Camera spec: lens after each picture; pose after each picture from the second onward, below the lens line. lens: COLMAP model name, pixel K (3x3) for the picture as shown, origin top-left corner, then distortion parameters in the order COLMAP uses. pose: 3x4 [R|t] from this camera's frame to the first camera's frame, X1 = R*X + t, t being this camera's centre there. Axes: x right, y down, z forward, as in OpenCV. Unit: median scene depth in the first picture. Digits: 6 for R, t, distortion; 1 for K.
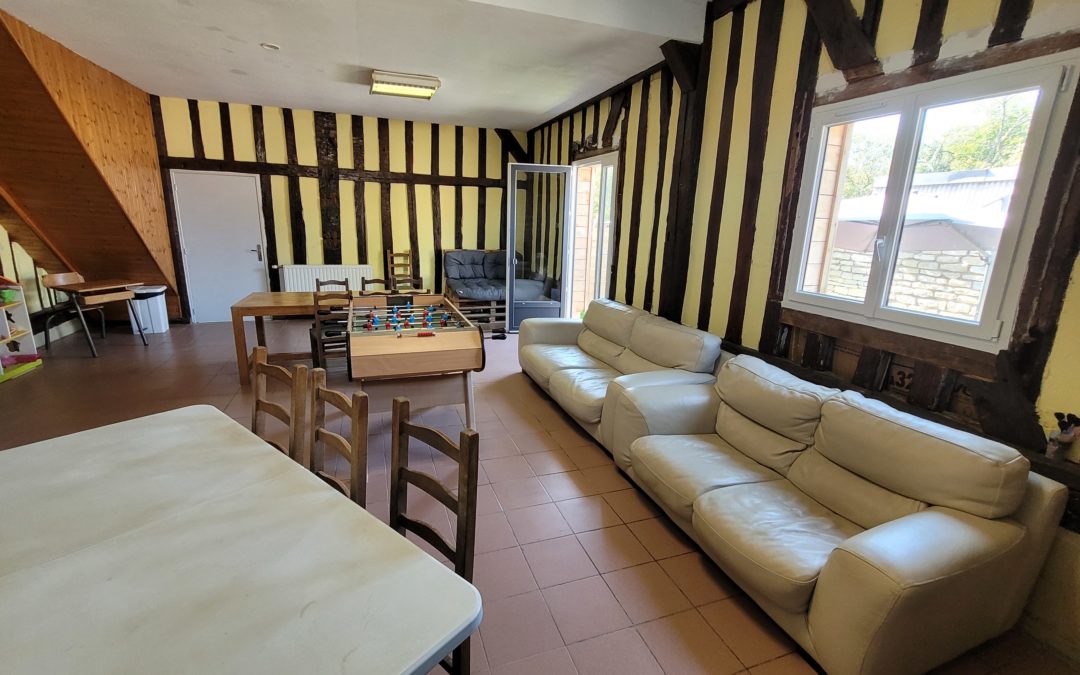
lens RADIAL K [[476.6, 0, 541.3], [0, 476.6, 335.4], [0, 0, 1]] dist [-0.000504, 0.000114]
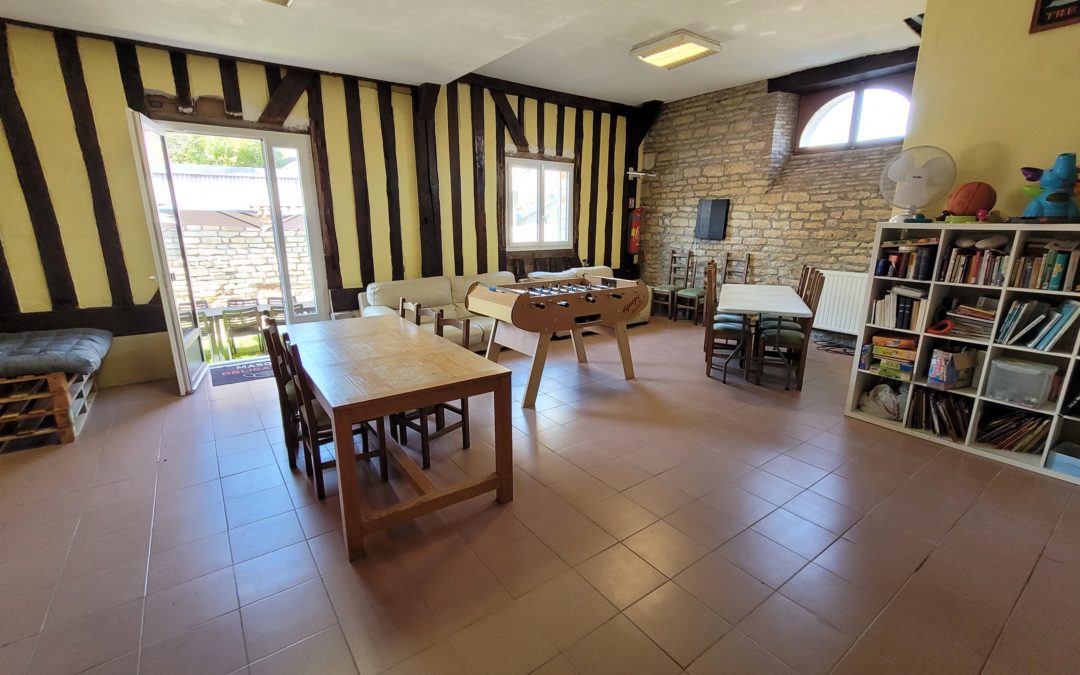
lens RADIAL K [[476.6, 0, 543.1], [0, 476.6, 341.1], [0, 0, 1]] dist [-0.000504, 0.000114]
pose [[-0.282816, -0.264040, 0.922116, -1.700704], [0.214248, 0.919686, 0.329054, -0.382303], [-0.934940, 0.290623, -0.203532, 1.522502]]
